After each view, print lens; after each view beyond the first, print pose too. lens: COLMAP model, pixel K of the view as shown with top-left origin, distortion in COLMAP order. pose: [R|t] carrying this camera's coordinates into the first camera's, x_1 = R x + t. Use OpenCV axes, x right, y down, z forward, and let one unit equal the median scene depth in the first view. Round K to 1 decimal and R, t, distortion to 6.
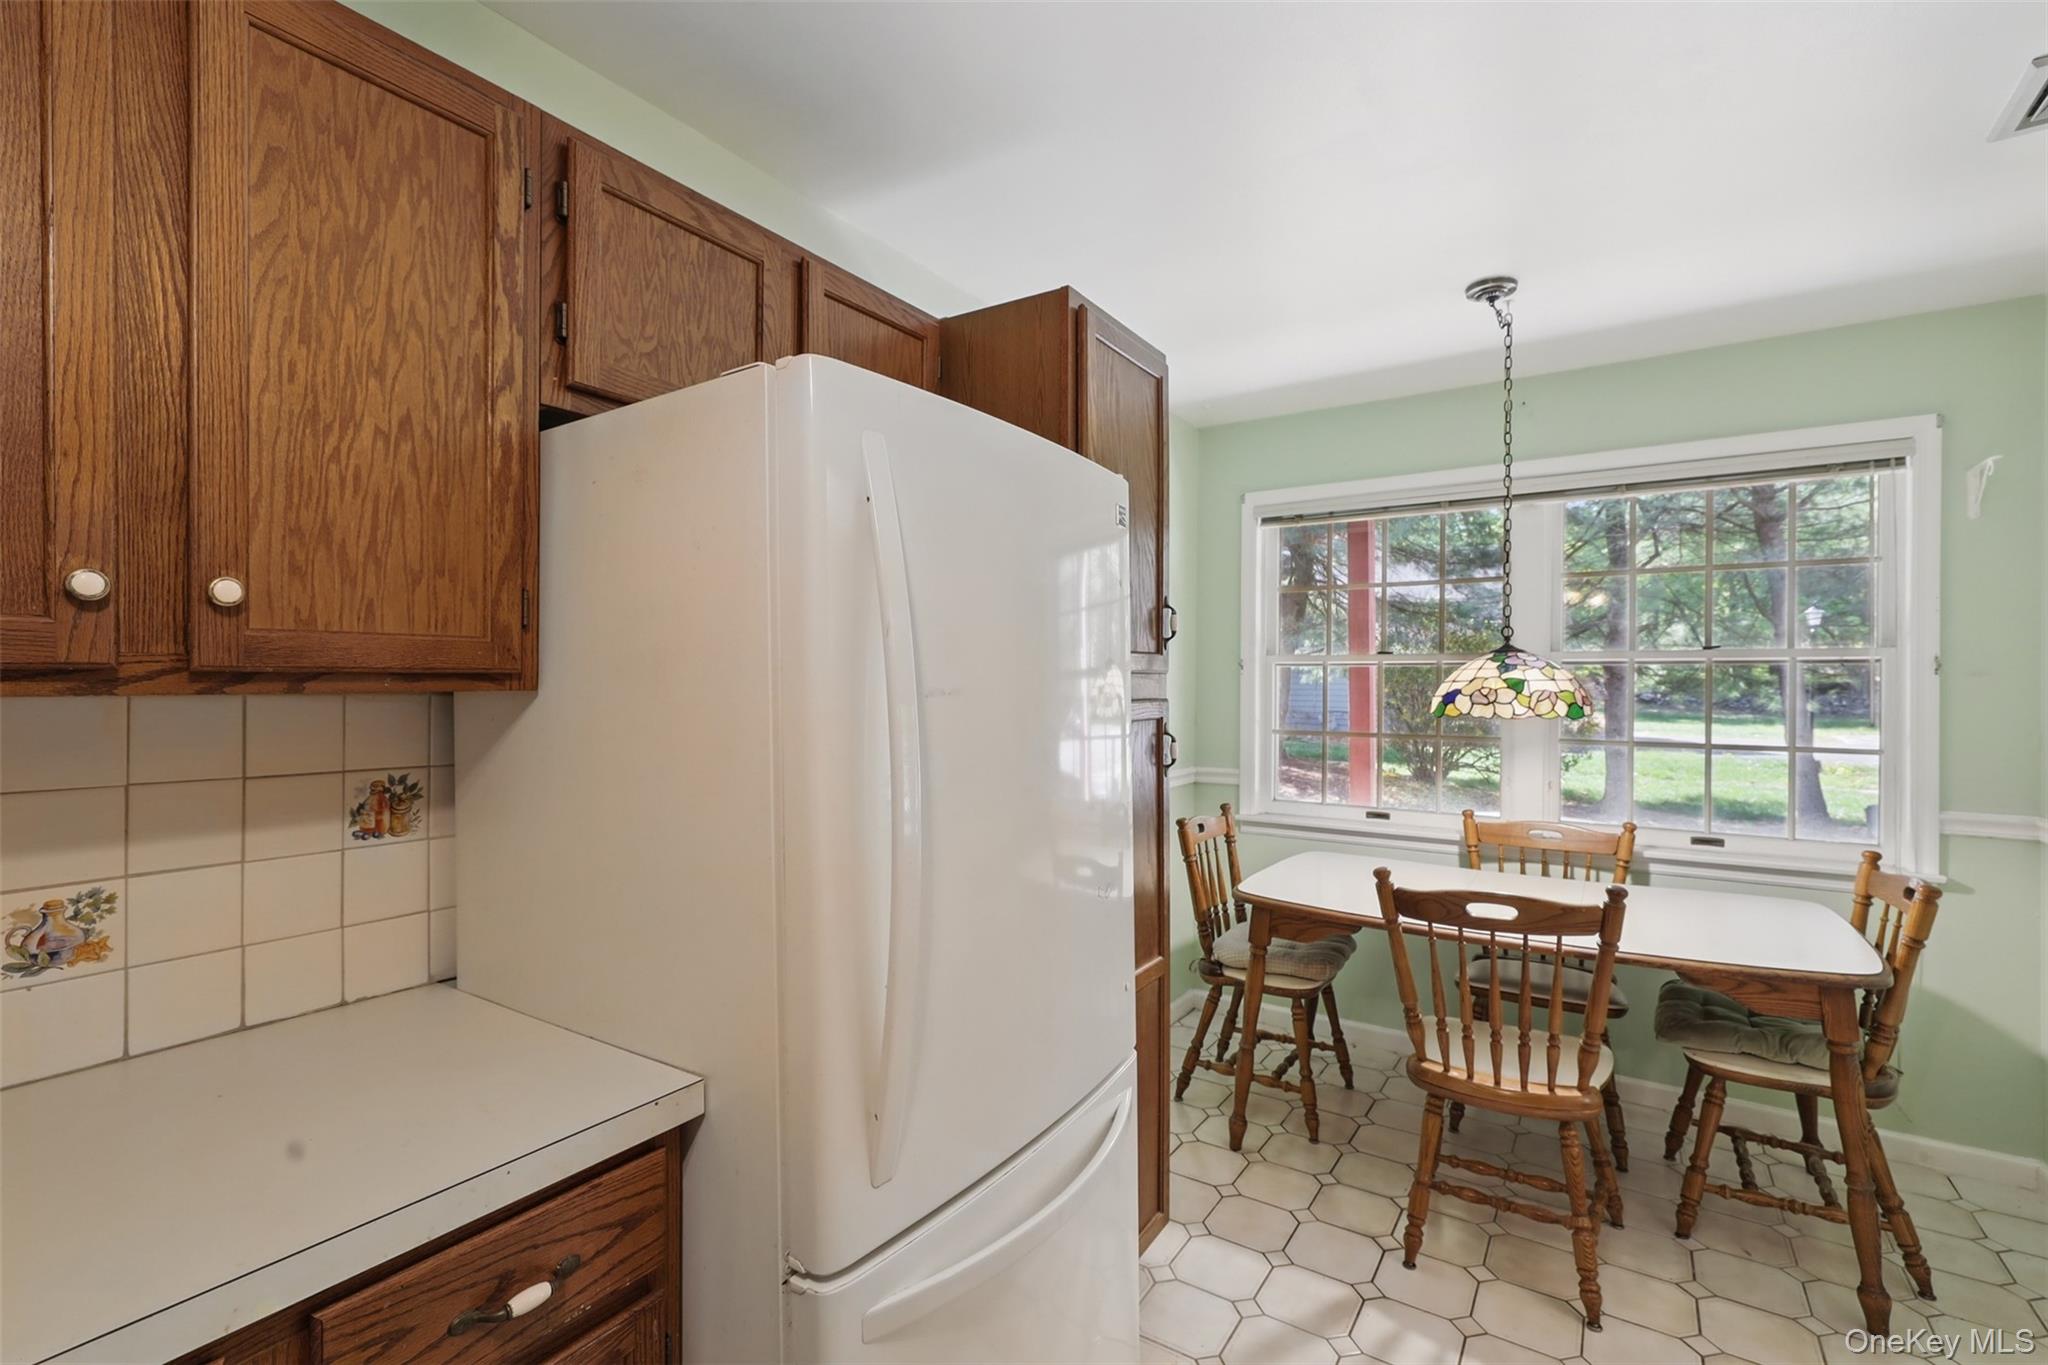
lens RADIAL K [[917.9, 0, 1019.1], [0, 917.9, 684.9], [0, 0, 1]] dist [0.000536, -0.000022]
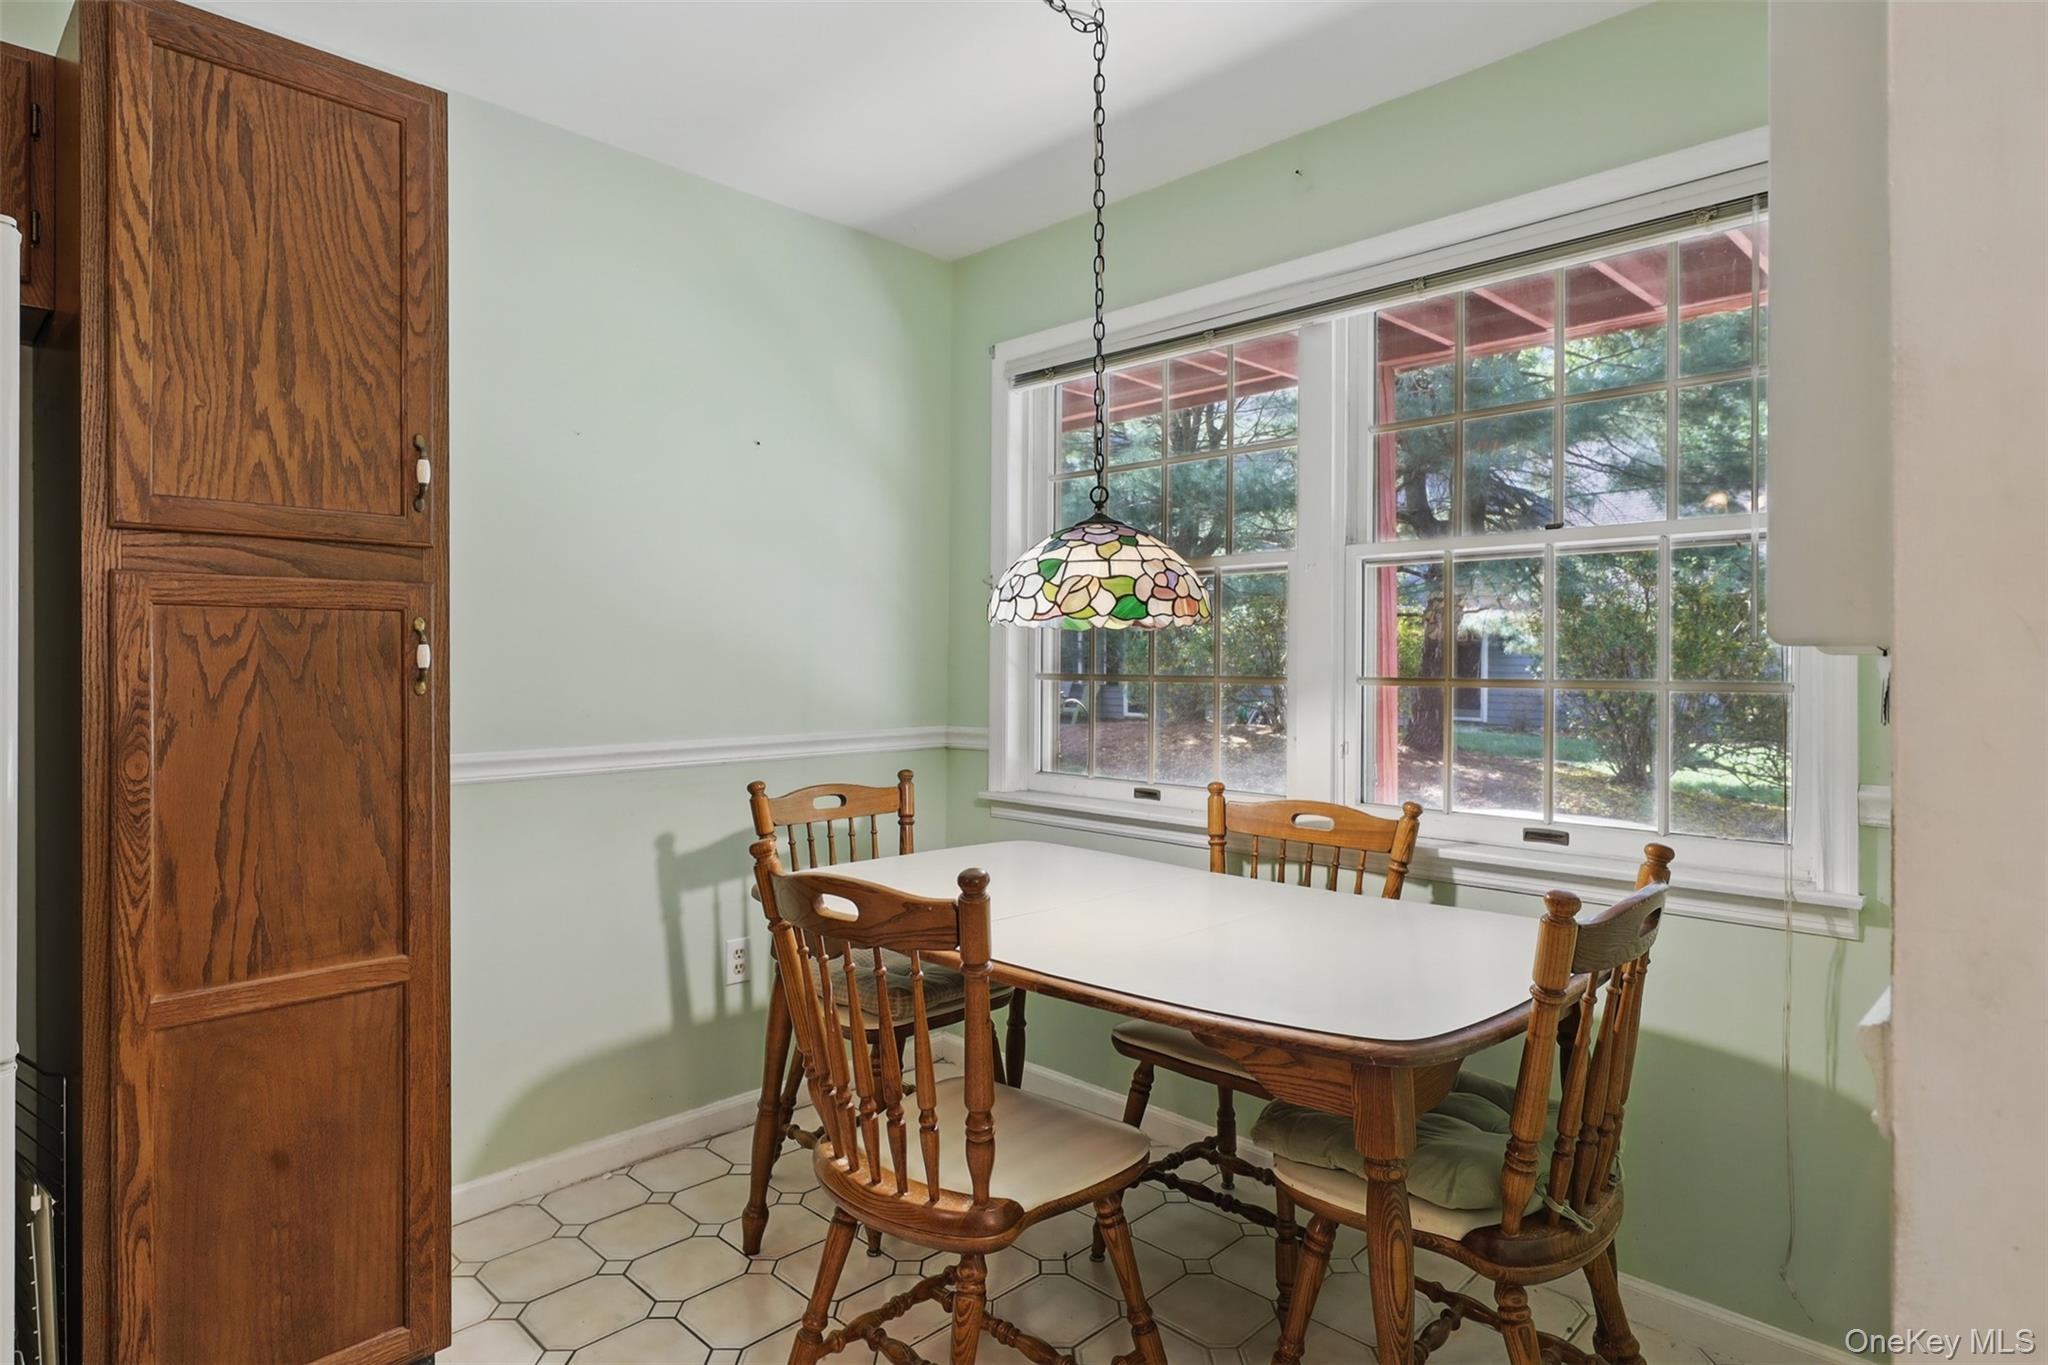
lens RADIAL K [[1119.7, 0, 1022.9], [0, 1119.7, 654.8], [0, 0, 1]] dist [-0.001410, -0.000308]
pose [[0.981275, -0.000653, -0.192611, 0.543285], [-0.001607, 0.999932, -0.011578, 0.056022], [0.192605, 0.011671, 0.981207, 0.181015]]
